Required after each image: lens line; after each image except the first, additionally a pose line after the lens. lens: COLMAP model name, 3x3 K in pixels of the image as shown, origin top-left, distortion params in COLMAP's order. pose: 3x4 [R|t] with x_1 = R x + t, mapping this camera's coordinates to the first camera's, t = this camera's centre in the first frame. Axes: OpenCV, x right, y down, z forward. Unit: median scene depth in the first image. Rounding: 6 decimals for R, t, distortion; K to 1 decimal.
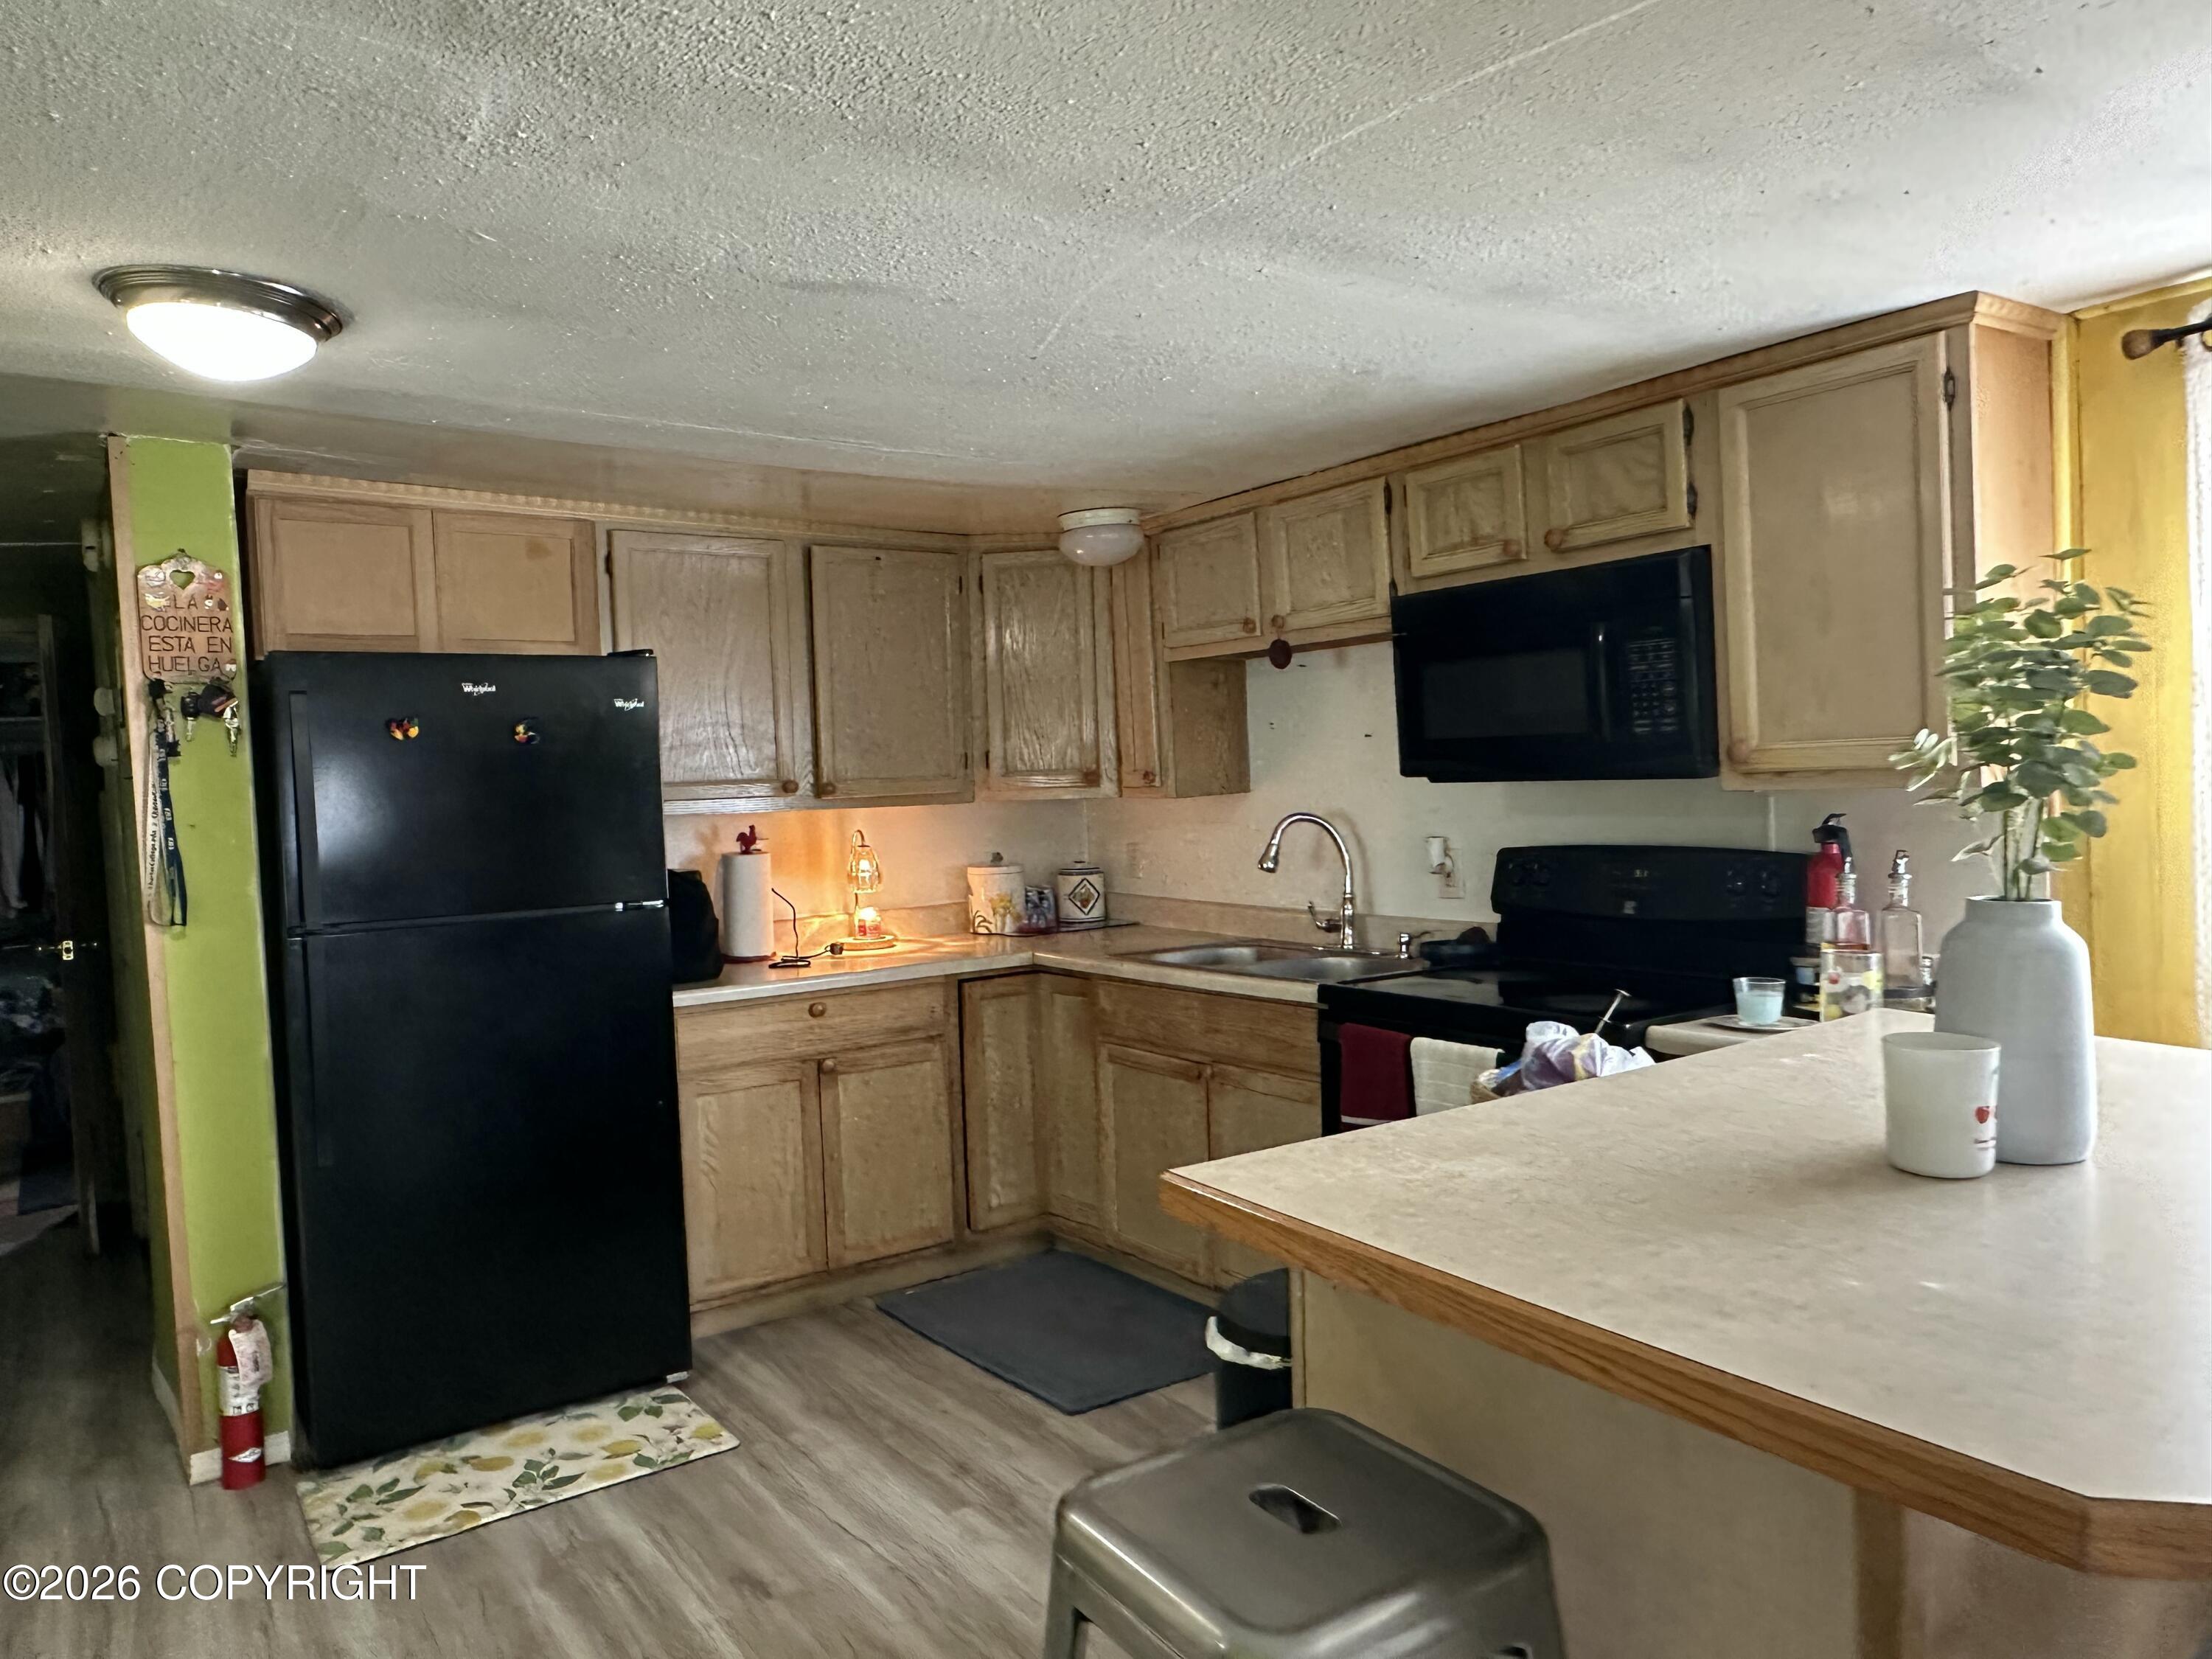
lens RADIAL K [[1477.8, 0, 1106.0], [0, 1477.8, 829.5], [0, 0, 1]] dist [-0.005628, -0.002036]
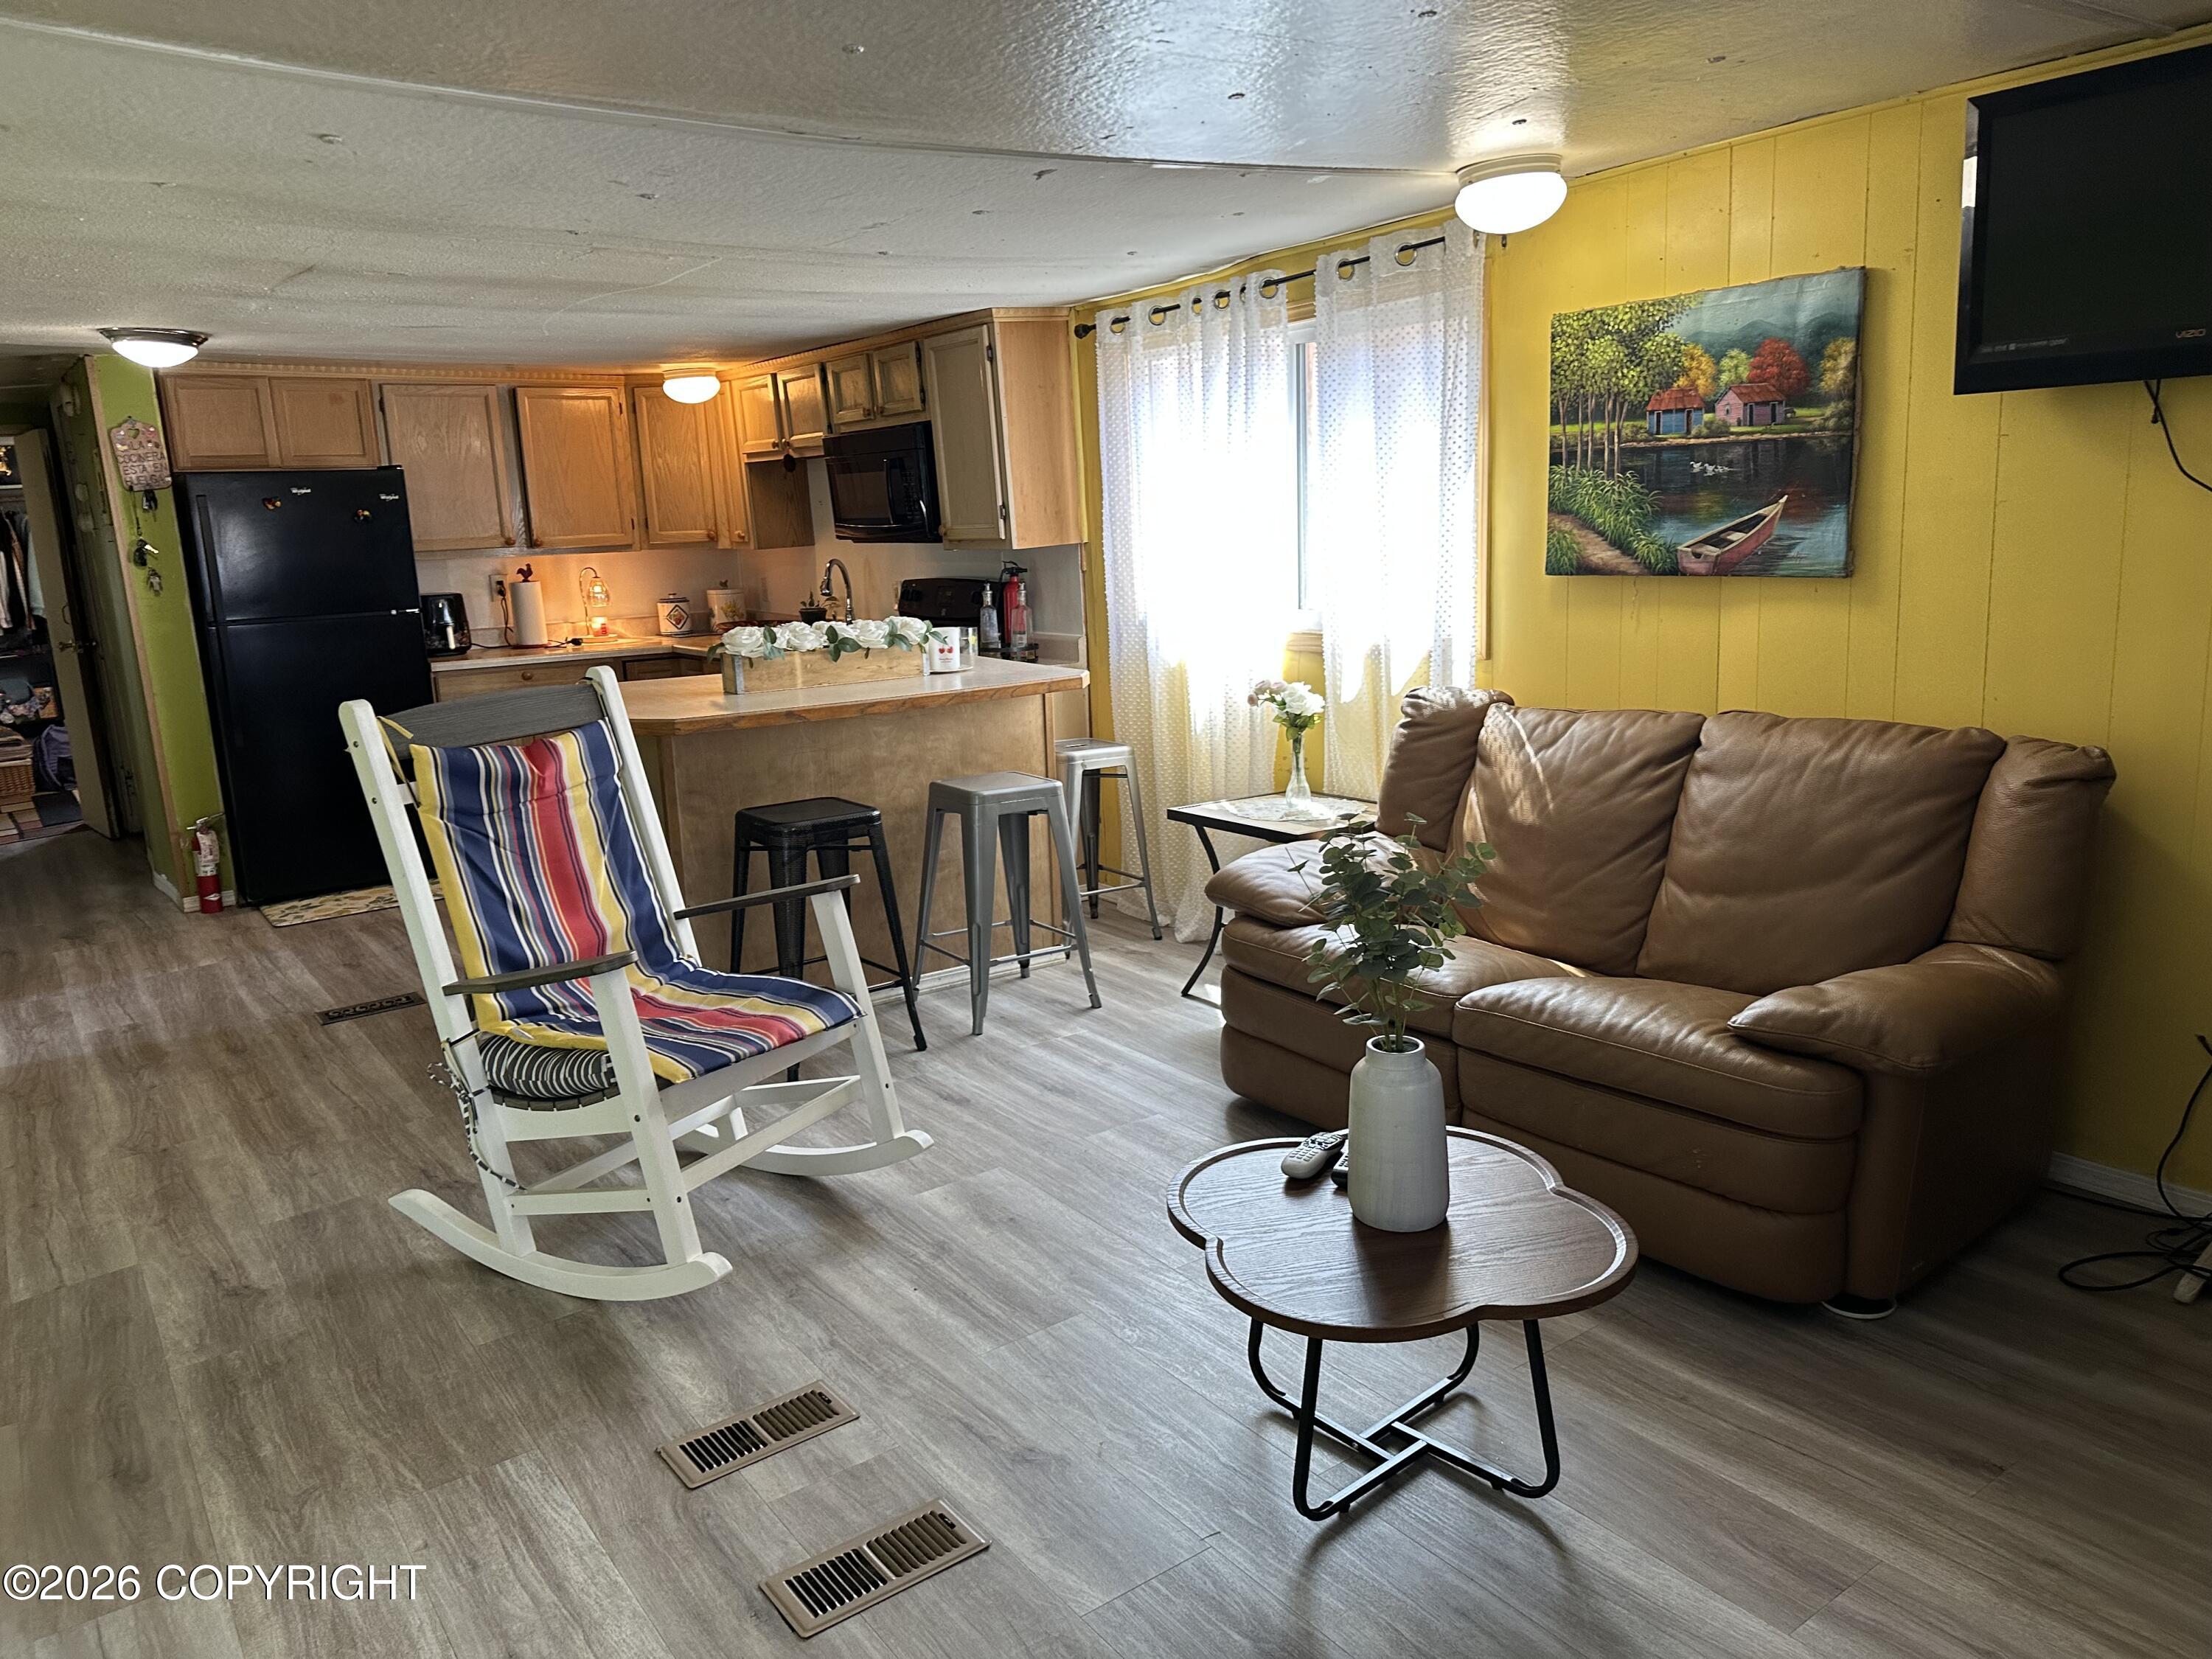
lens RADIAL K [[1550.7, 0, 1078.2], [0, 1550.7, 824.2], [0, 0, 1]] dist [0.017507, -0.025878]
pose [[0.999972, -0.004349, 0.006120, 0.519368], [0.003272, 0.986091, 0.166174, -0.005924], [-0.006758, -0.166150, 0.986077, -0.964649]]
